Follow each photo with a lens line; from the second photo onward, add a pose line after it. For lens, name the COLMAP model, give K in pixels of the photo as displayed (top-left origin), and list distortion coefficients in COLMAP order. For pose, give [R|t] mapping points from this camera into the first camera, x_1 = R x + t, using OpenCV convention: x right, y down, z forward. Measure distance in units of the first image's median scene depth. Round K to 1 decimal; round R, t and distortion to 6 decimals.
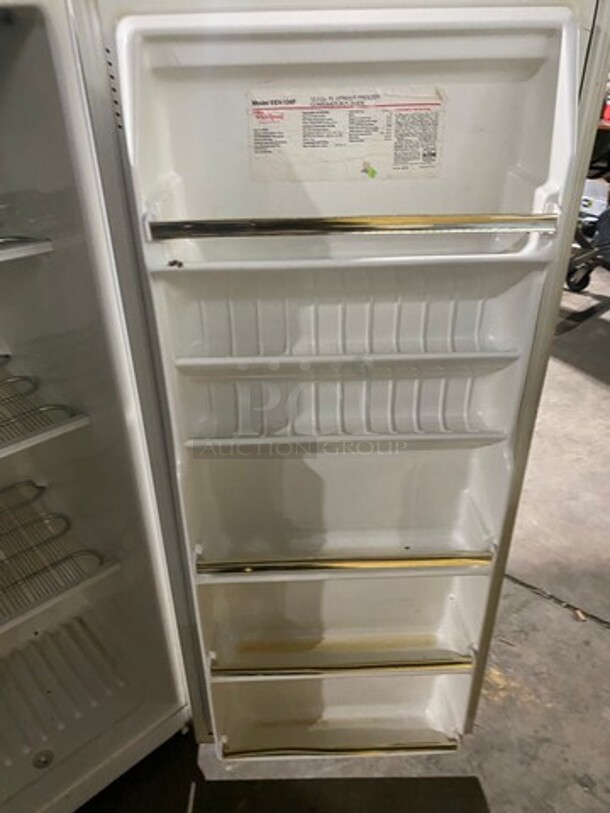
lens RADIAL K [[598.4, 0, 292.5], [0, 598.4, 405.6], [0, 0, 1]] dist [0.000317, -0.006370]
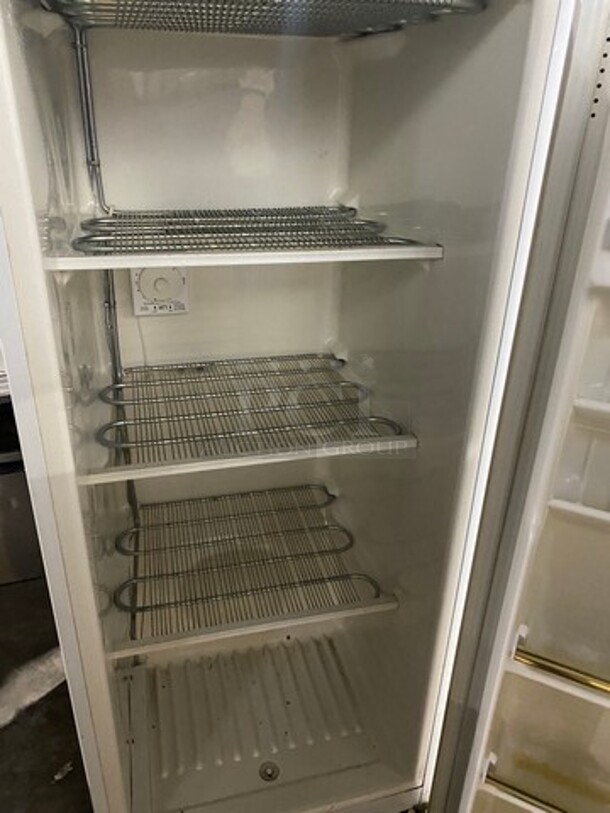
lens RADIAL K [[598.4, 0, 292.5], [0, 598.4, 405.6], [0, 0, 1]] dist [0.000317, -0.006370]
pose [[0.878229, 0.236954, -0.415412, -0.121075], [-0.266481, 0.963744, -0.013646, 0.028061], [0.397117, 0.122684, 0.909531, 0.068364]]
